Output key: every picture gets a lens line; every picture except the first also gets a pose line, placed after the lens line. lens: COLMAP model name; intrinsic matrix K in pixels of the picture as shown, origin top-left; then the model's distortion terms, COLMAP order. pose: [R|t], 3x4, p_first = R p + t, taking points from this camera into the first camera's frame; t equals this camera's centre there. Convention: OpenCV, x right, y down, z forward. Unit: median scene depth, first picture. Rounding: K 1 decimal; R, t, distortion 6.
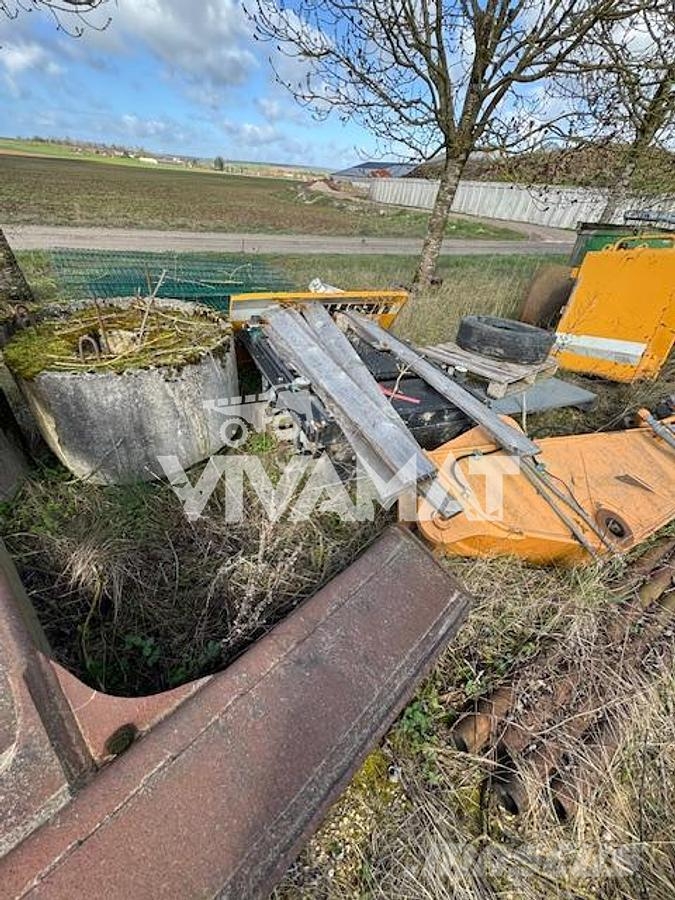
lens RADIAL K [[356.3, 0, 339.0], [0, 356.3, 450.9], [0, 0, 1]] dist [-0.002200, 0.000178]
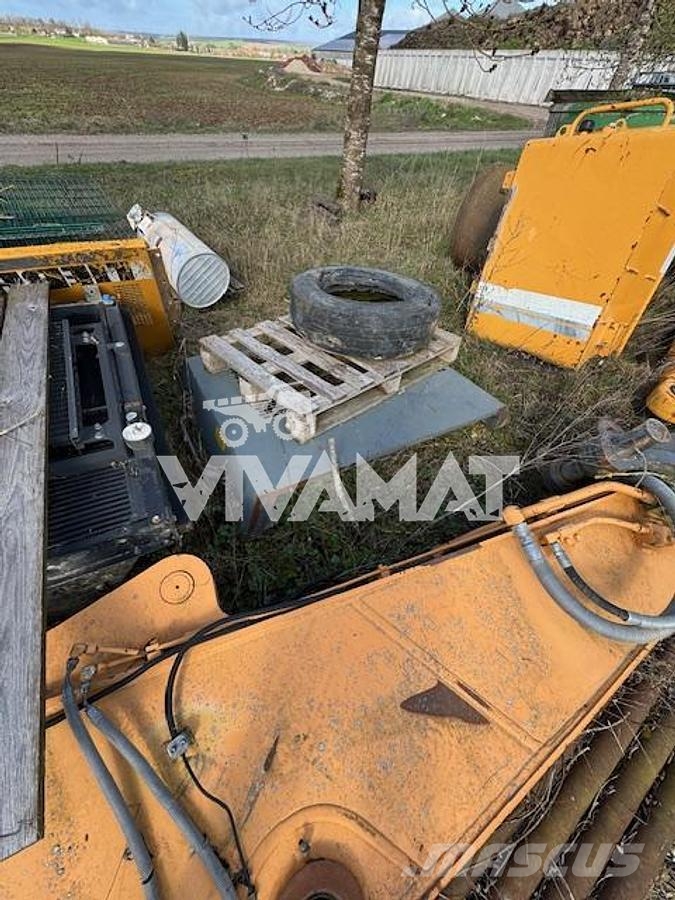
lens RADIAL K [[356.3, 0, 339.0], [0, 356.3, 450.9], [0, 0, 1]] dist [-0.002200, 0.000178]
pose [[0.999242, -0.038636, -0.004658, 0.126884], [0.038833, 0.982168, 0.183950, -0.058538], [-0.002532, -0.183992, 0.982925, 0.110080]]
